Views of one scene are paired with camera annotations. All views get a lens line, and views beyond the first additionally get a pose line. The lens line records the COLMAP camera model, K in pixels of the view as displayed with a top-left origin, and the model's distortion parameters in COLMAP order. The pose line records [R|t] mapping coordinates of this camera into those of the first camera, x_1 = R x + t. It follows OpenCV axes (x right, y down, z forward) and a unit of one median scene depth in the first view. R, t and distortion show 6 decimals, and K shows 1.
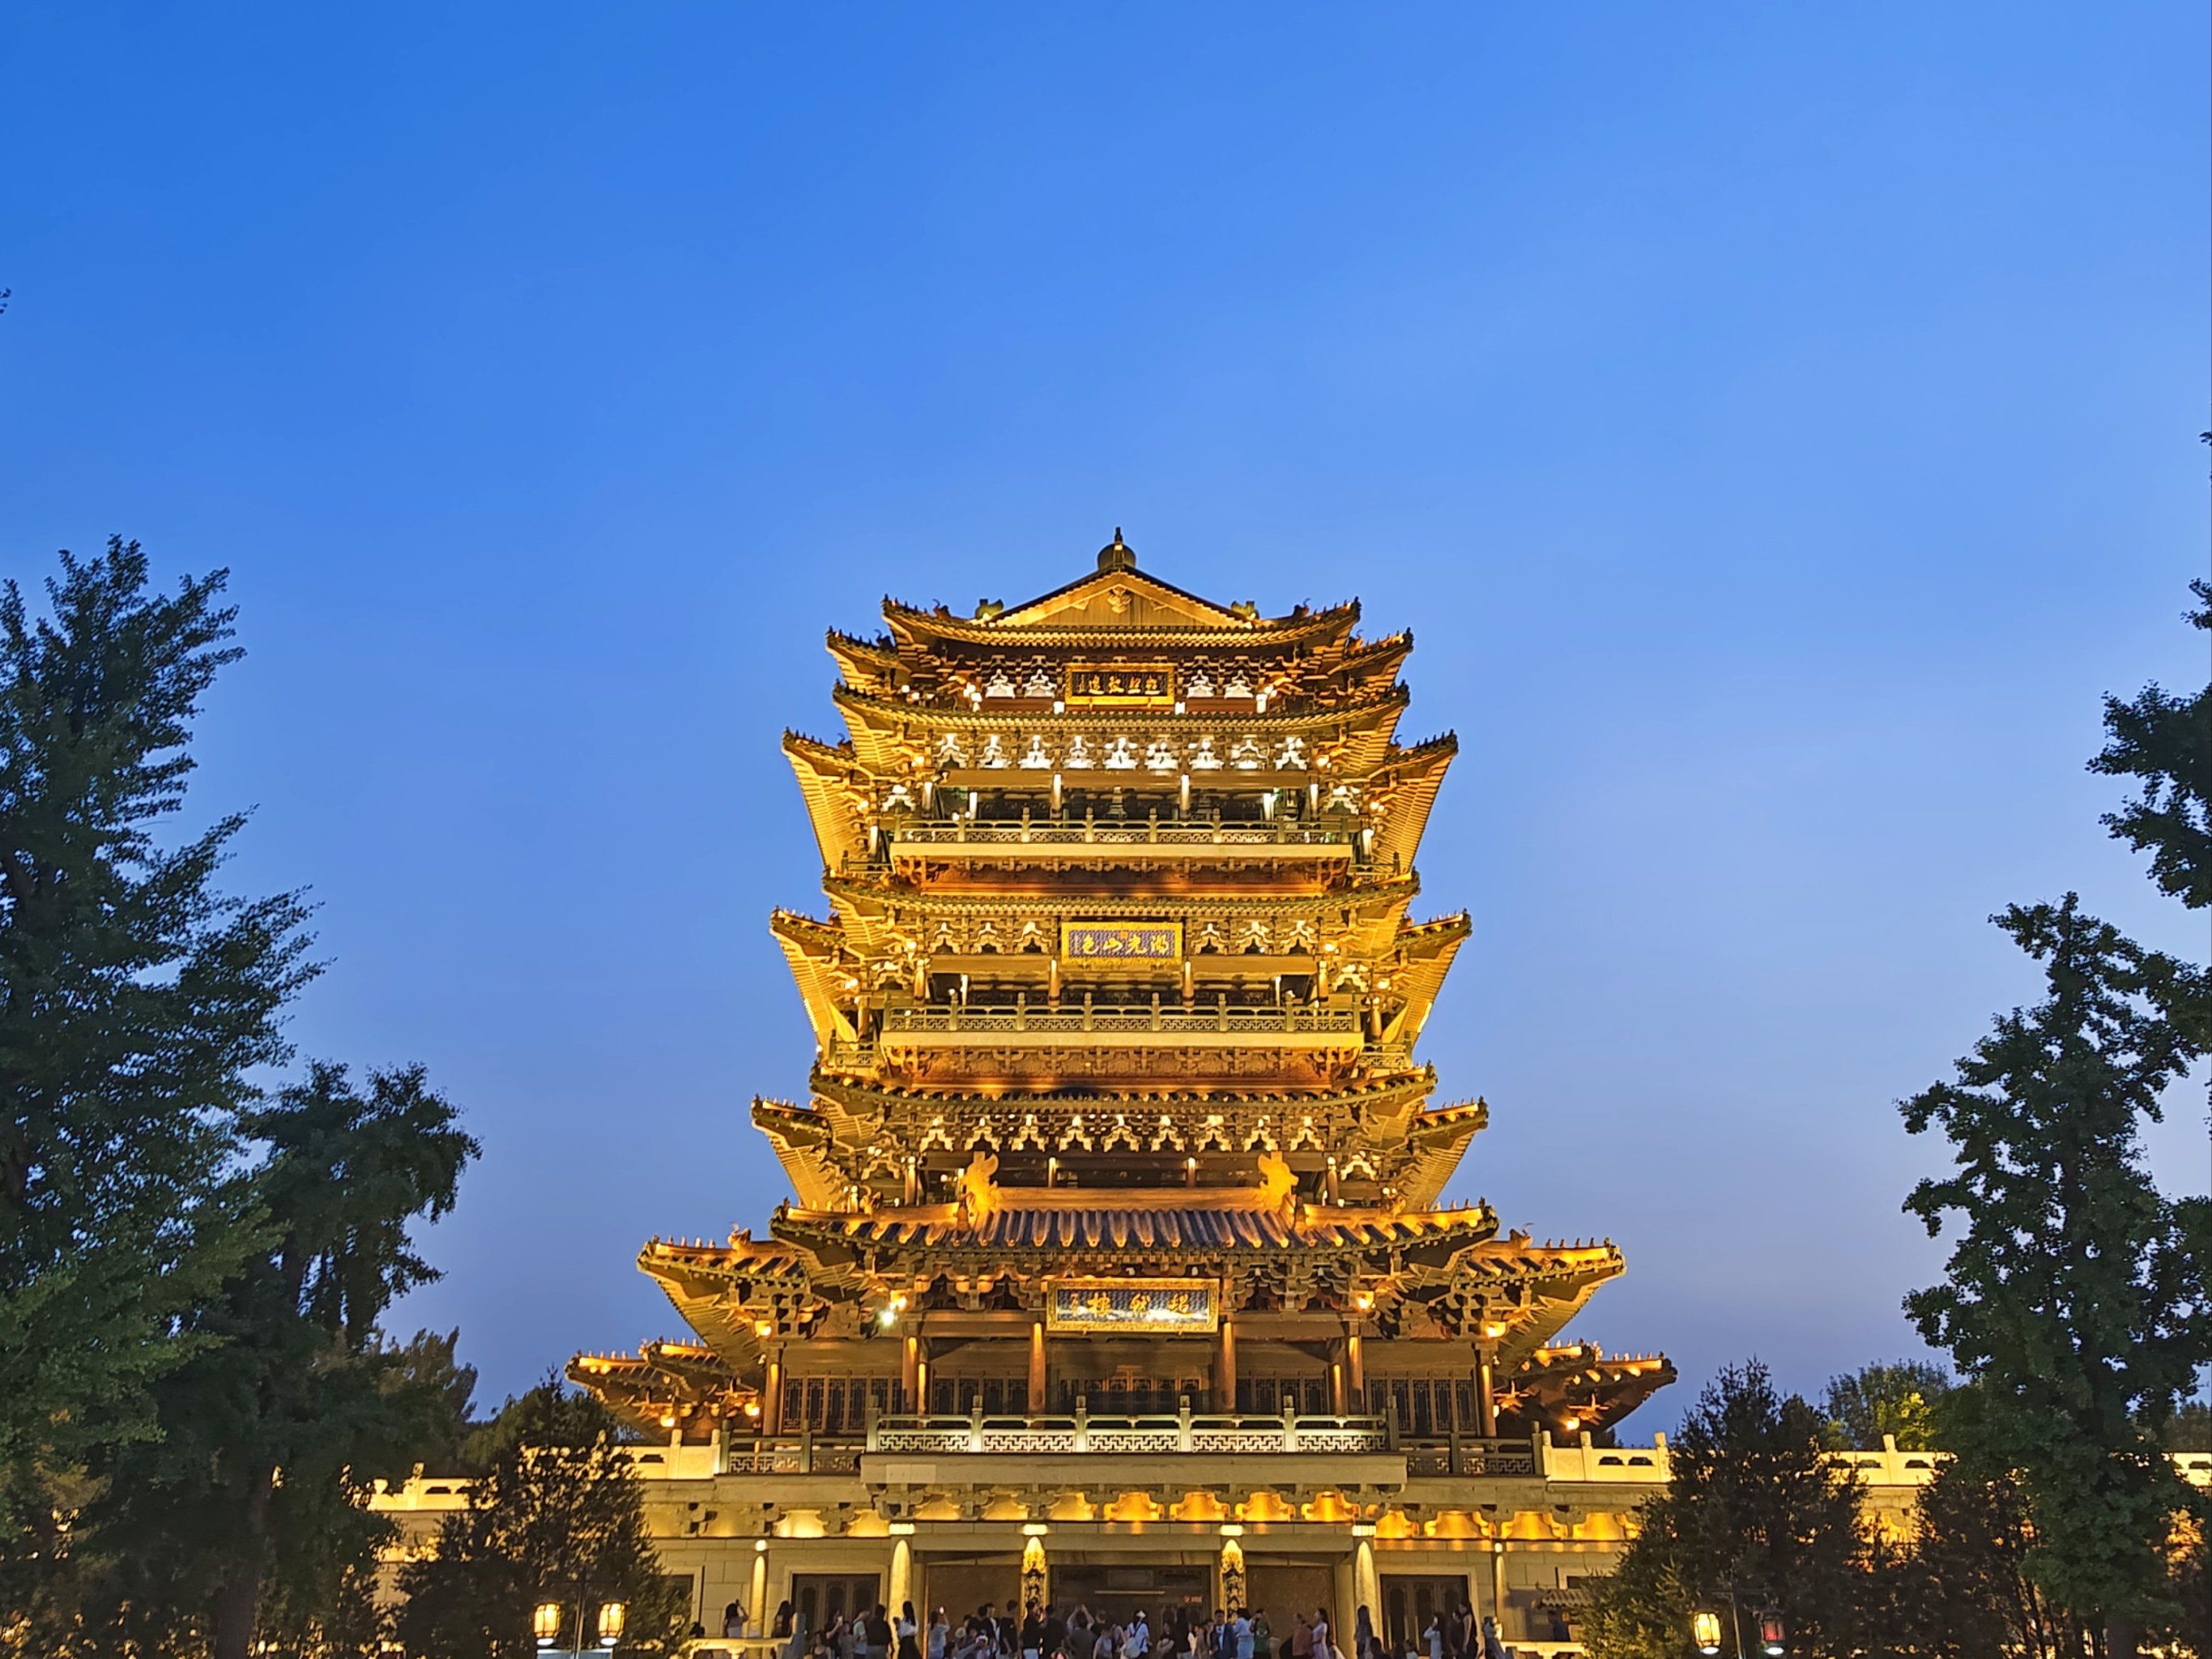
lens RADIAL K [[2044.5, 0, 1104.0], [0, 2044.5, 851.8], [0, 0, 1]] dist [0.057430, 0.000000]
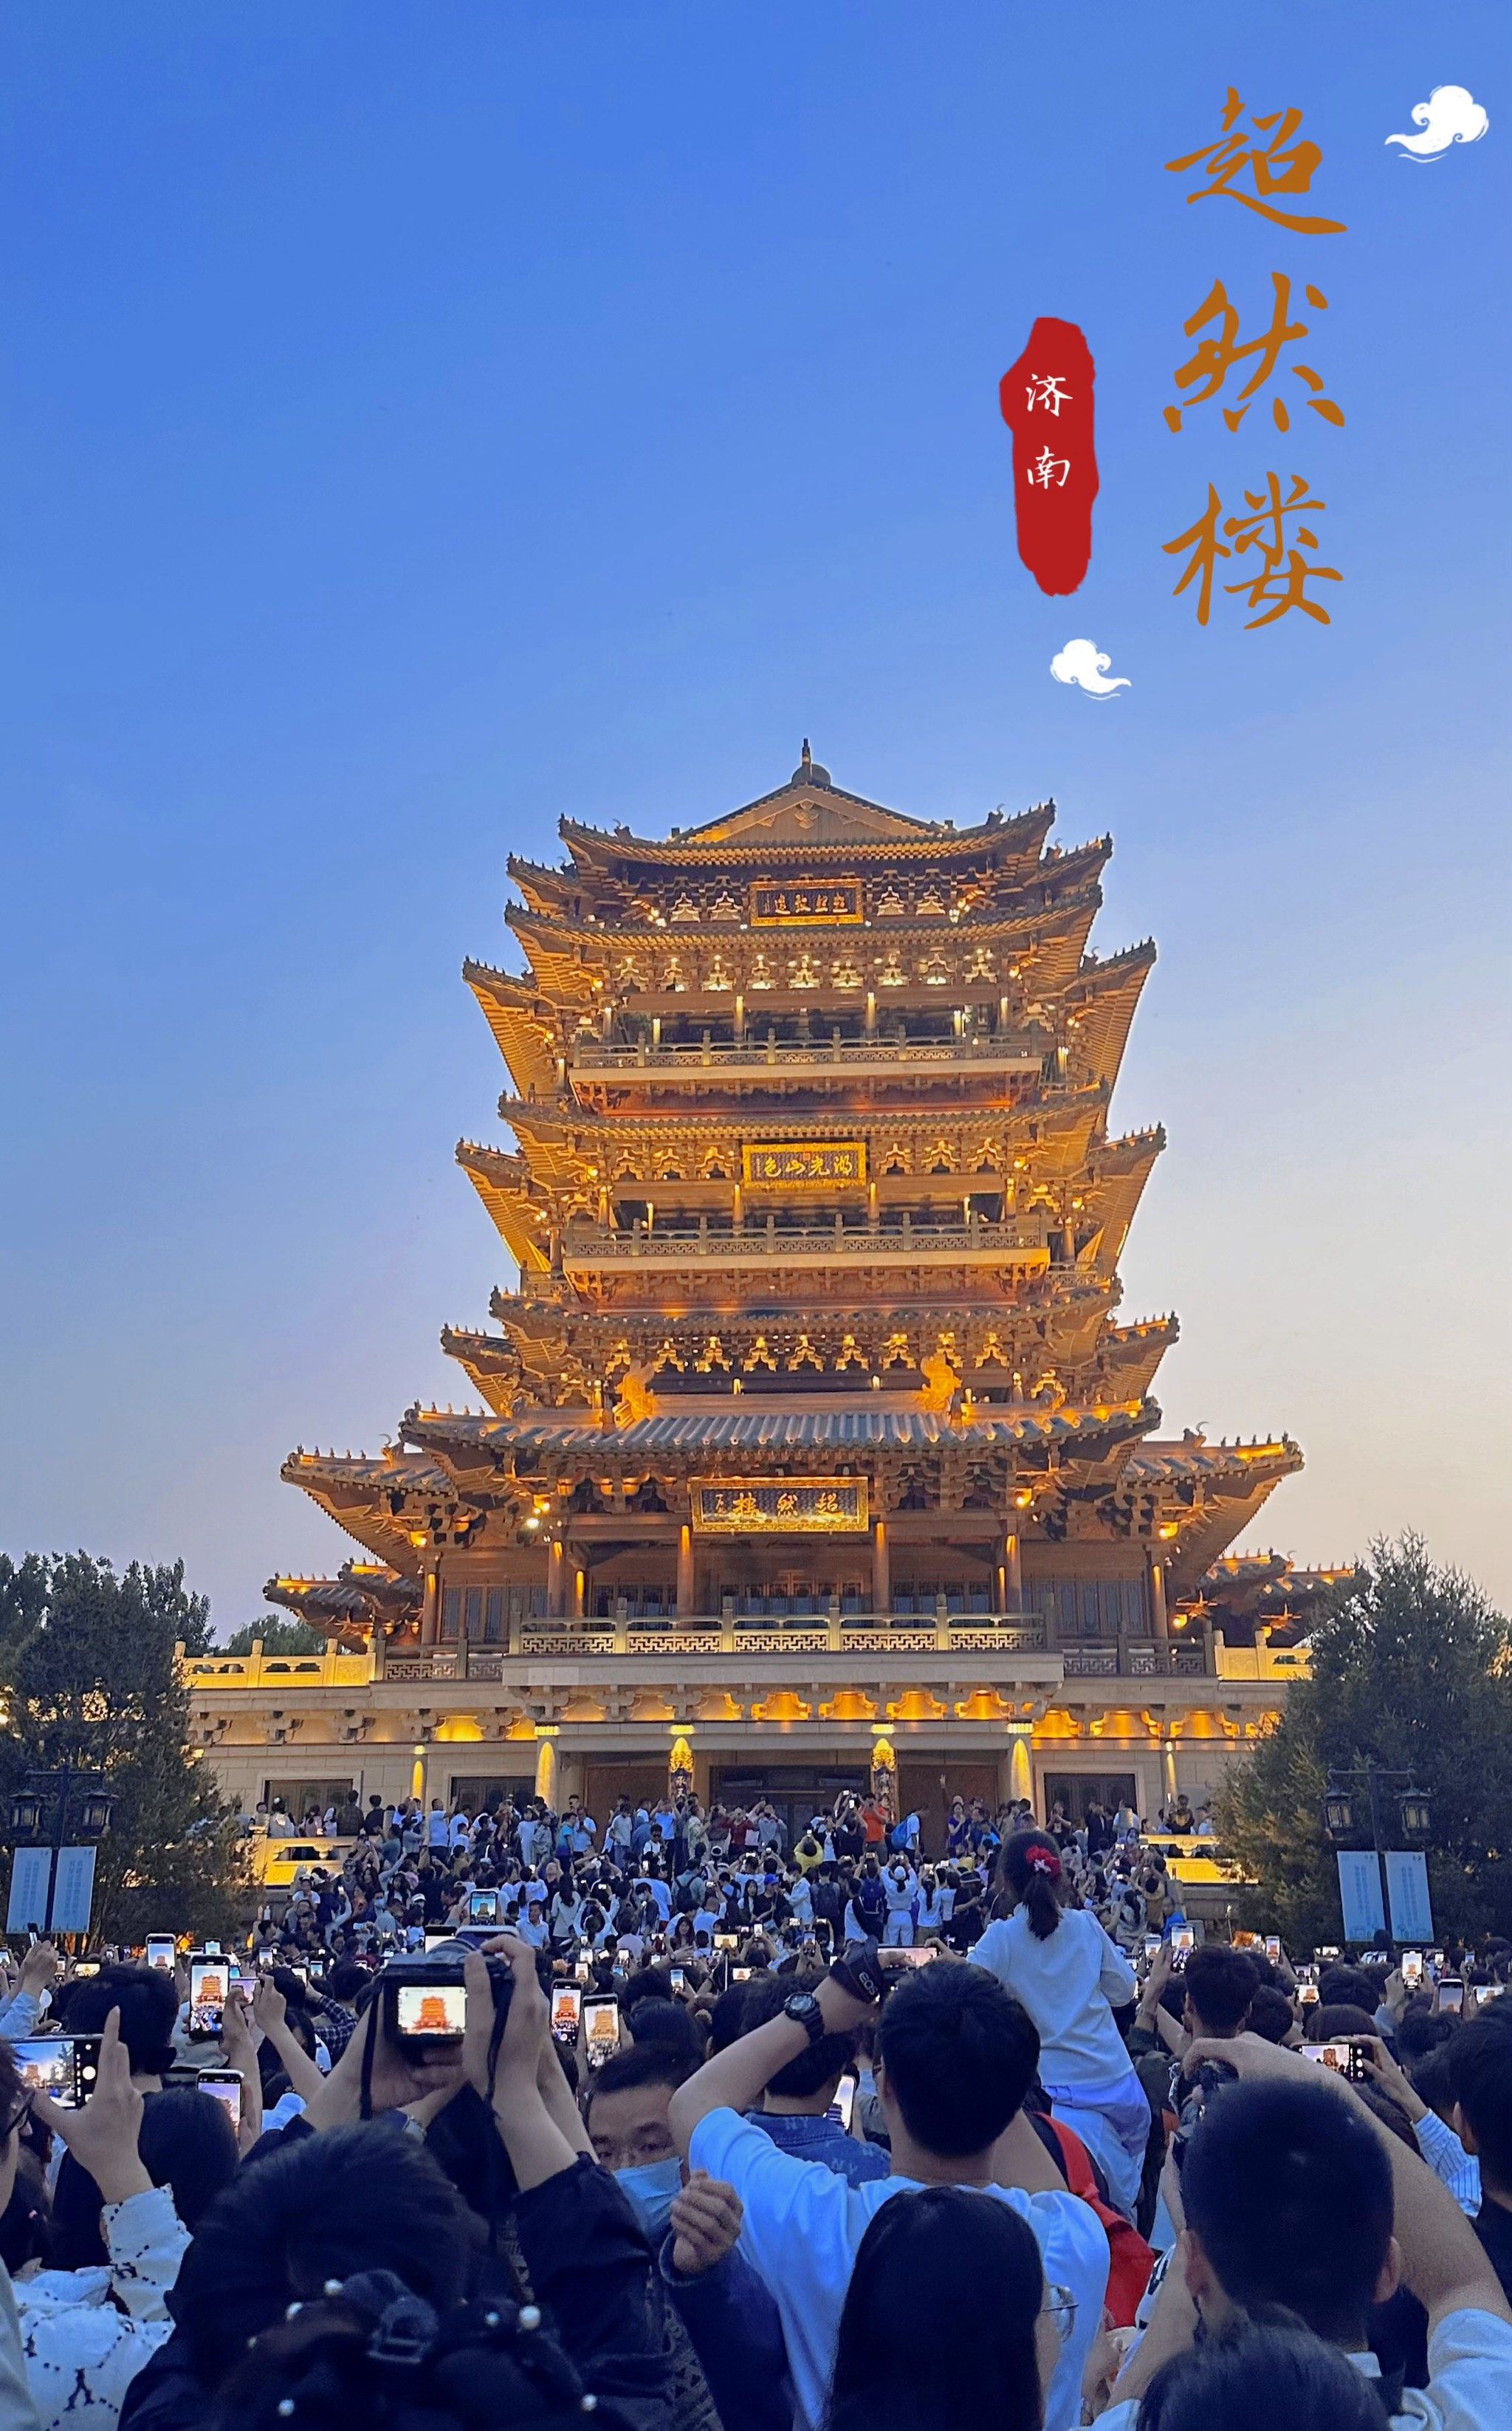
lens RADIAL K [[1877.0, 0, 780.3], [0, 1877.0, 1367.5], [0, 0, 1]] dist [0.147559, 0.001041]
pose [[0.998292, -0.018108, -0.055549, 0.048178], [0.024217, 0.993486, 0.111352, 0.042941], [0.053171, -0.112507, 0.992227, 0.094220]]
